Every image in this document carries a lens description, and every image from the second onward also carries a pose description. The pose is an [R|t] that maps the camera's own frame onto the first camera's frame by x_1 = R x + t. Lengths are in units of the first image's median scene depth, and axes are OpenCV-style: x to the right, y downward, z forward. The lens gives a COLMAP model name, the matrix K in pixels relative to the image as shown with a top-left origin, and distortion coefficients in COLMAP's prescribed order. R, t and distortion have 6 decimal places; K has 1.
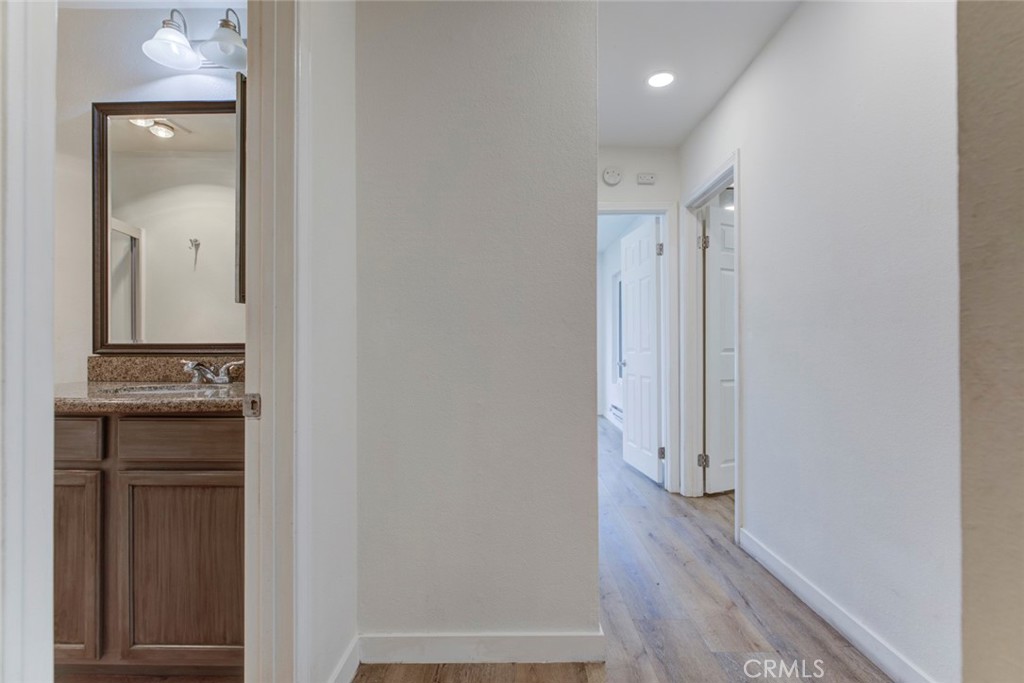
lens RADIAL K [[478.4, 0, 512.4], [0, 478.4, 342.2], [0, 0, 1]] dist [-0.008721, 0.002854]
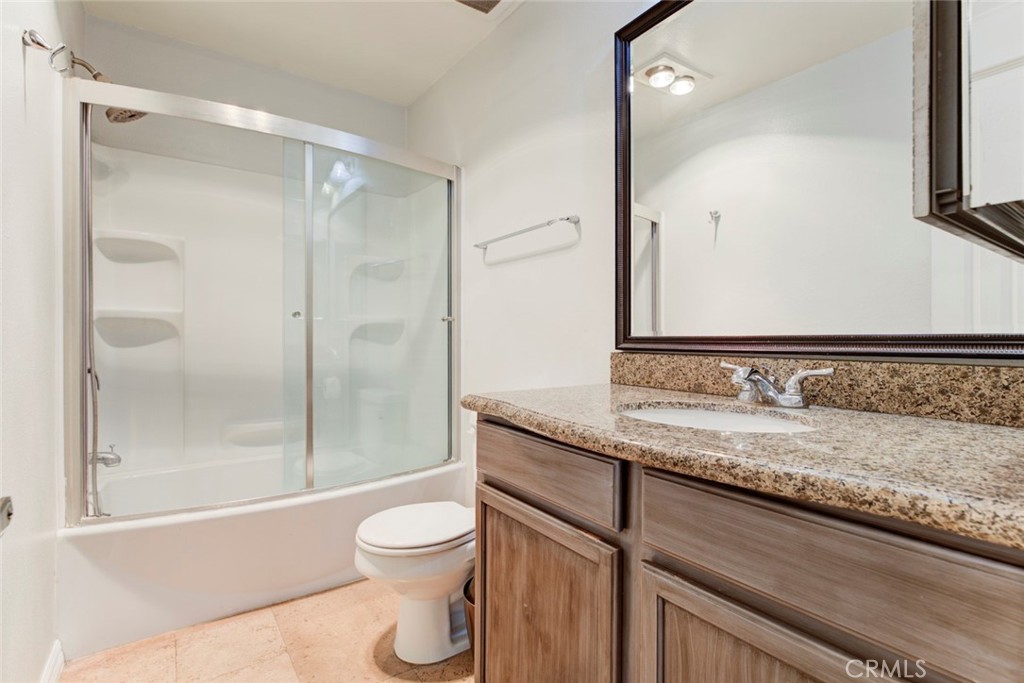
lens RADIAL K [[478.4, 0, 508.4], [0, 478.4, 344.4], [0, 0, 1]] dist [-0.008721, 0.002854]
pose [[0.573366, 0.013208, -0.819193, -0.344150], [0.002669, 0.999835, 0.017989, 0.001689], [0.819295, -0.012501, 0.573236, 0.412339]]
